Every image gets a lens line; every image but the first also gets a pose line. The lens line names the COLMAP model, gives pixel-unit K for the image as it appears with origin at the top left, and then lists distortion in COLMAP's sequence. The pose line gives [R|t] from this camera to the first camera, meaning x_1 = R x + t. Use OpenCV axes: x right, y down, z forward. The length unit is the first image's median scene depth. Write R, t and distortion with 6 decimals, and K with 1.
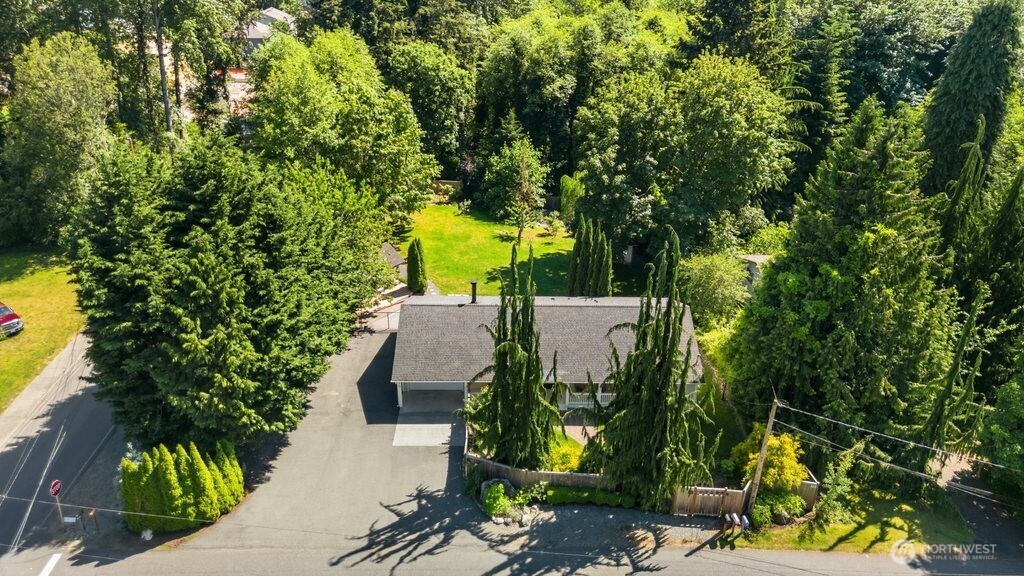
lens RADIAL K [[773.3, 0, 510.0], [0, 773.3, 288.5], [0, 0, 1]] dist [0.069954, -0.005562]
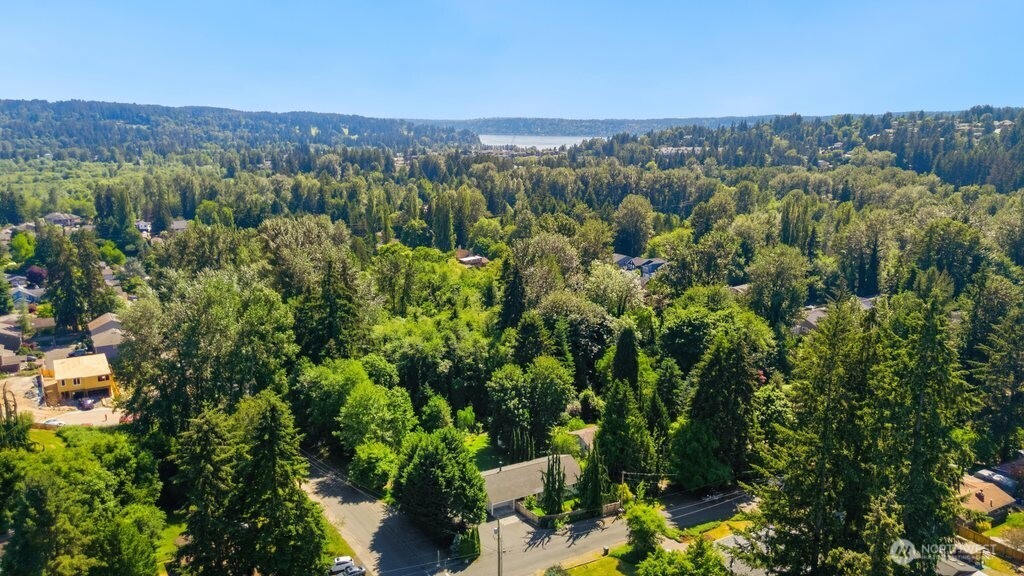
lens RADIAL K [[773.3, 0, 512.8], [0, 773.3, 287.0], [0, 0, 1]] dist [0.069954, -0.005562]
pose [[0.884729, -0.110960, 0.452706, -1.416495], [0.216374, 0.958030, -0.188046, -0.093859], [-0.412841, 0.264323, 0.871605, -1.844366]]
